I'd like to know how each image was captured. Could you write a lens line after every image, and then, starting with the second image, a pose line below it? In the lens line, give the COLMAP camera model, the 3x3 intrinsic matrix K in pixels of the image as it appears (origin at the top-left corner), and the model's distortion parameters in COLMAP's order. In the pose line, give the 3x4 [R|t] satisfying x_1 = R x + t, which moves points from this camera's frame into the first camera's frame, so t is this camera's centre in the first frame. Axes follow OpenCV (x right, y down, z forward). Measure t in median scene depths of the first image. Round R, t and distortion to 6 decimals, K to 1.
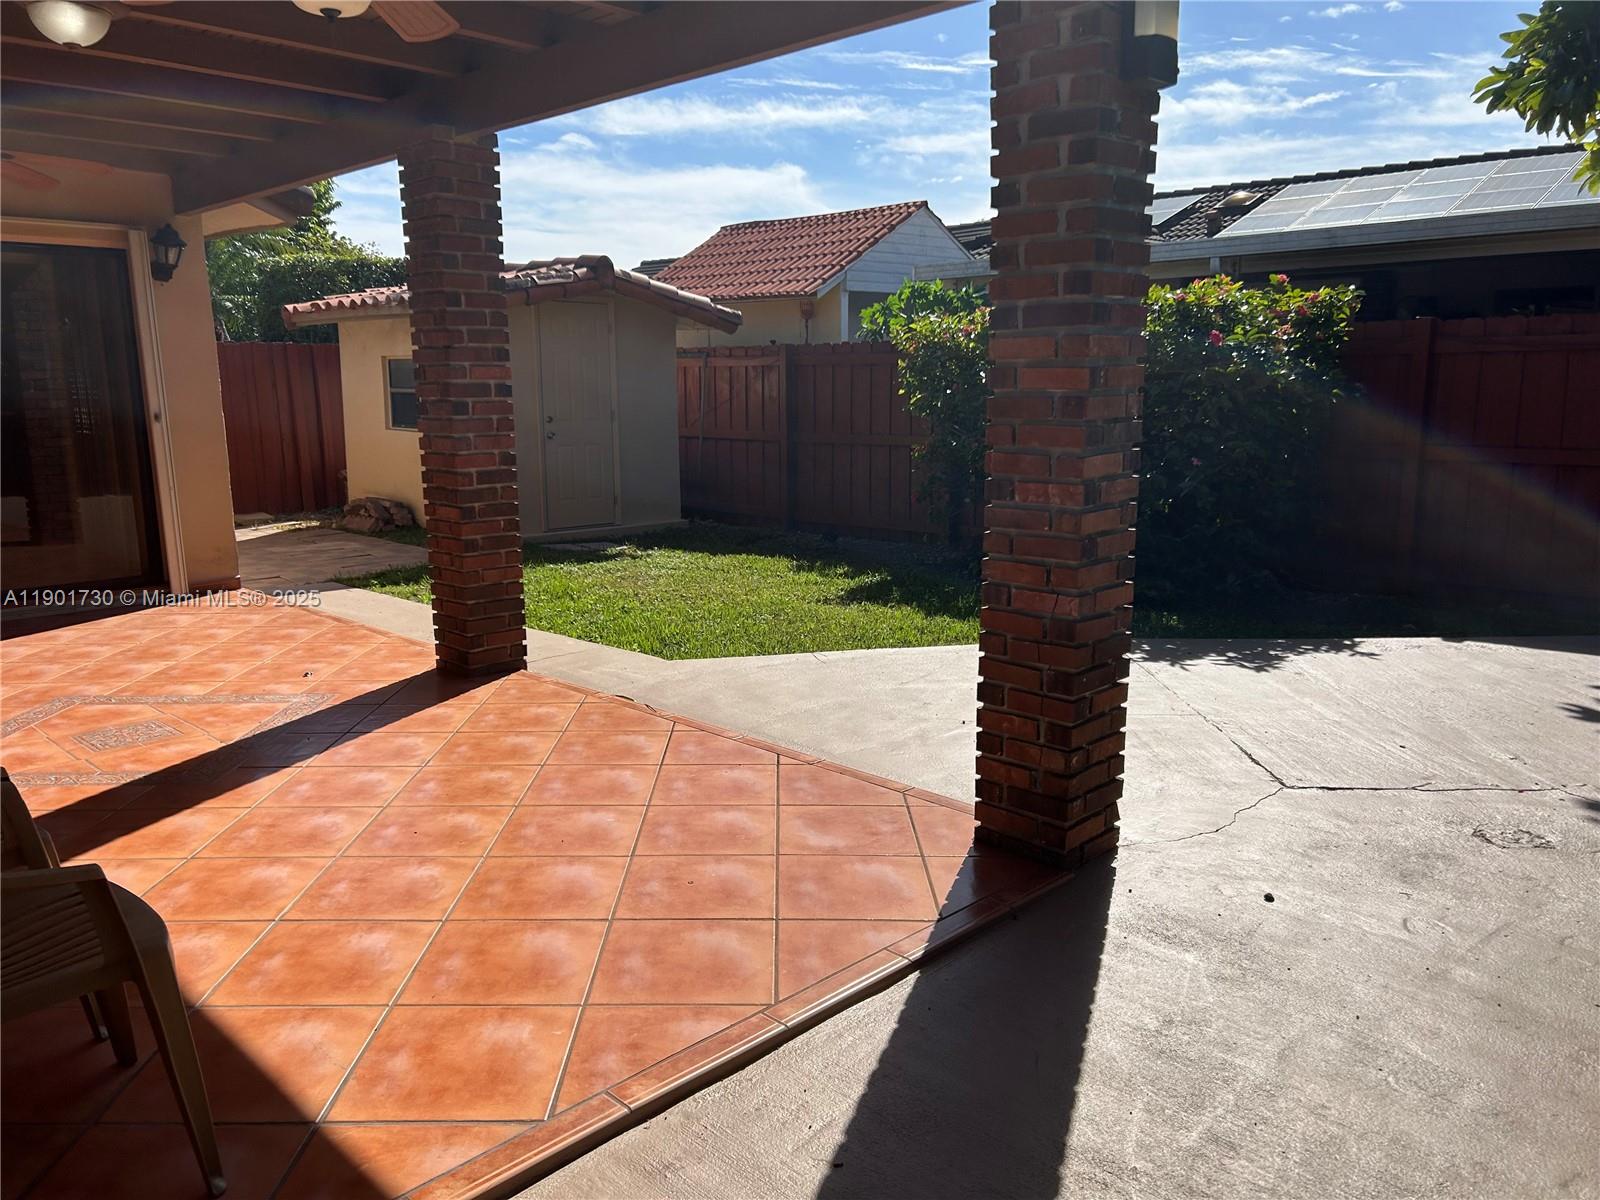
lens RADIAL K [[1202.7, 0, 793.9], [0, 1202.7, 631.1], [0, 0, 1]] dist [0.050699, -0.052644]
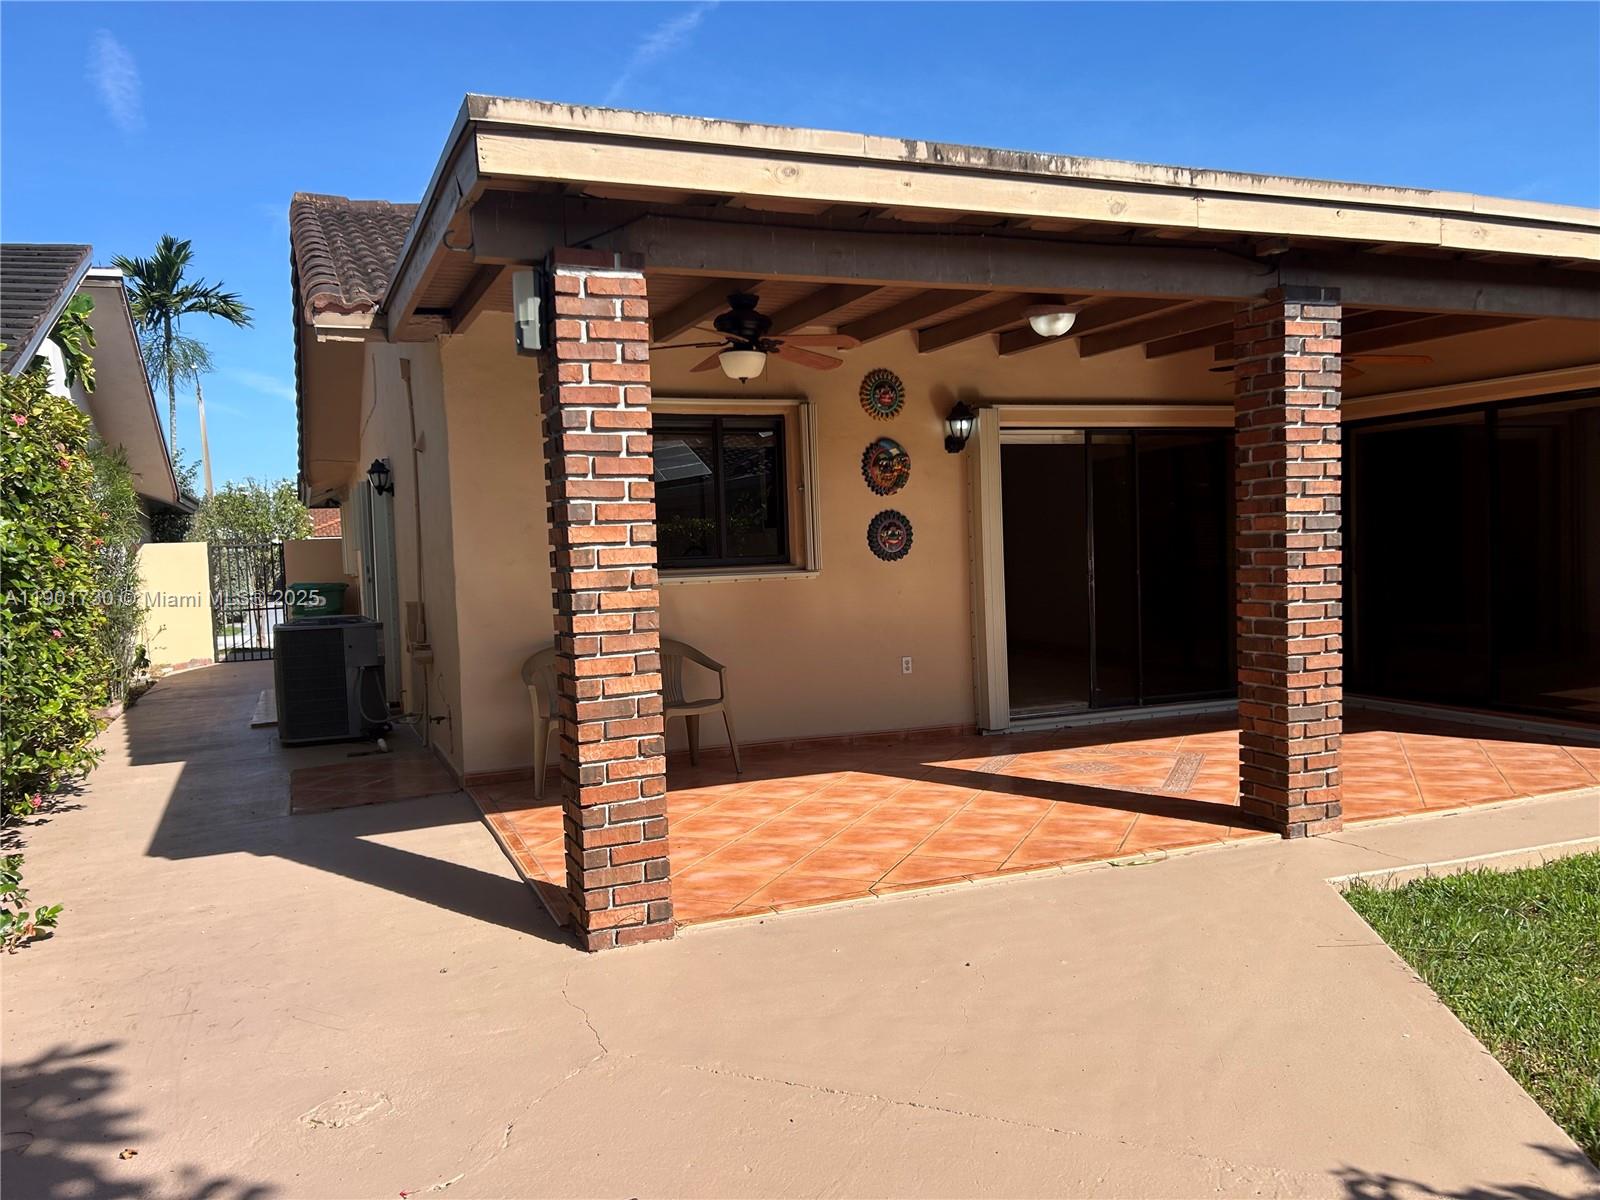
lens RADIAL K [[1202.7, 0, 783.7], [0, 1202.7, 620.3], [0, 0, 1]] dist [0.050699, -0.052644]
pose [[-0.413237, 0.081111, -0.907004, 0.413950], [-0.148857, 0.976610, 0.155157, -0.116937], [0.898375, 0.199131, -0.391497, 0.529371]]
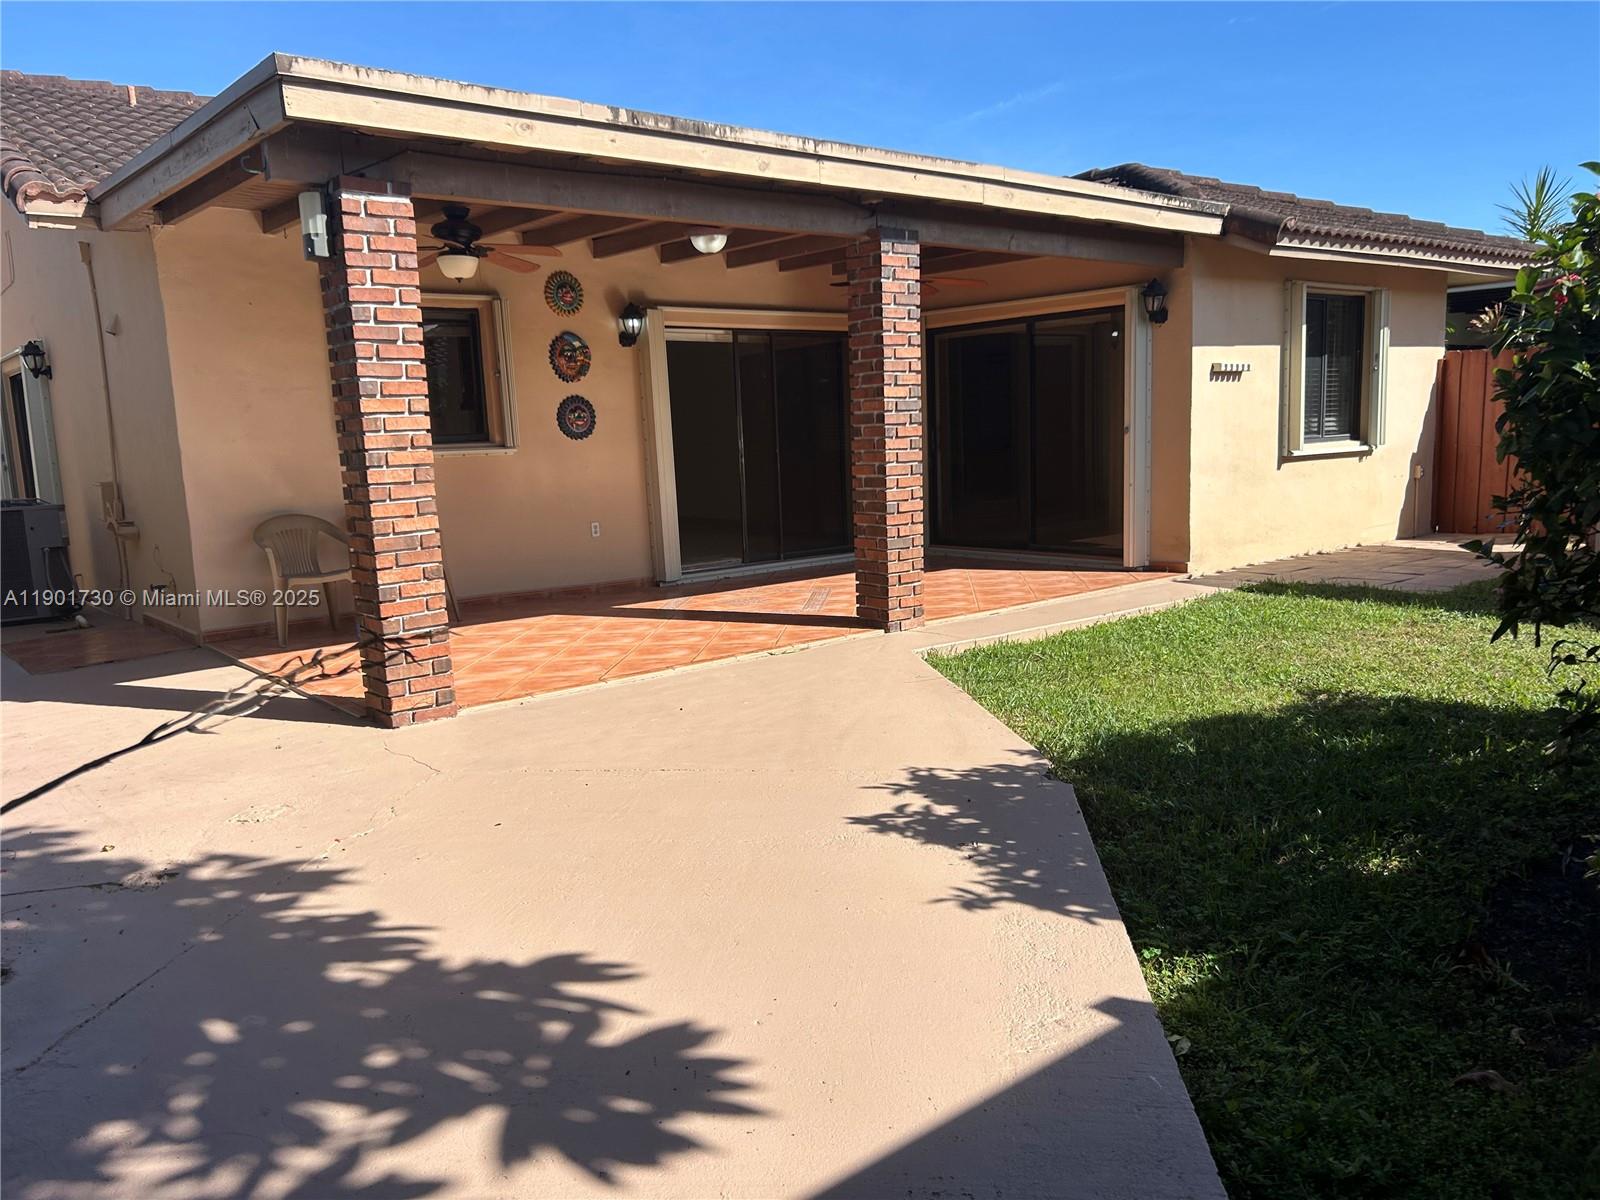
lens RADIAL K [[1202.7, 0, 789.5], [0, 1202.7, 612.2], [0, 0, 1]] dist [0.050699, -0.052644]
pose [[-0.121610, 0.164357, -0.978876, 0.571949], [-0.166392, 0.968864, 0.183348, -0.111570], [0.978532, 0.185174, -0.090476, 0.543147]]
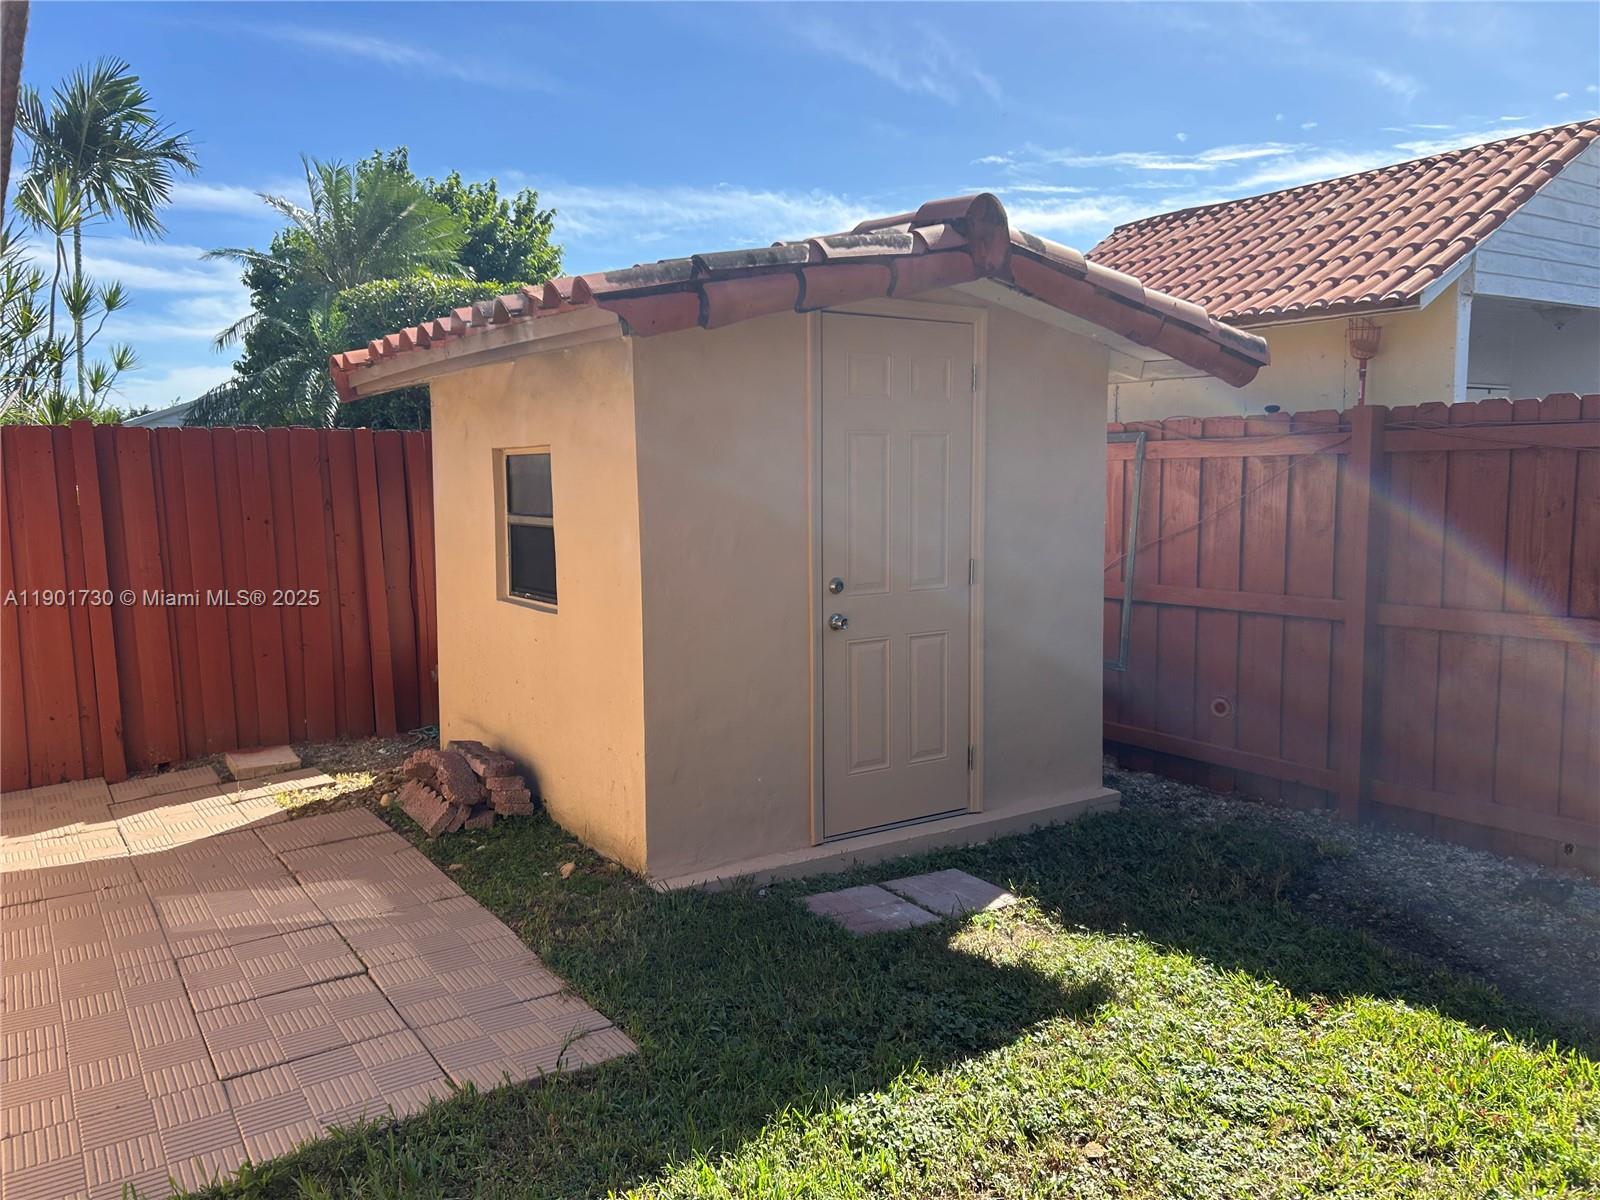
lens RADIAL K [[1202.7, 0, 770.9], [0, 1202.7, 625.7], [0, 0, 1]] dist [0.050699, -0.052644]
pose [[0.977077, 0.015285, -0.212336, -0.133530], [-0.032768, 0.996331, -0.079064, -0.126287], [0.210348, 0.084209, 0.973993, 0.576518]]
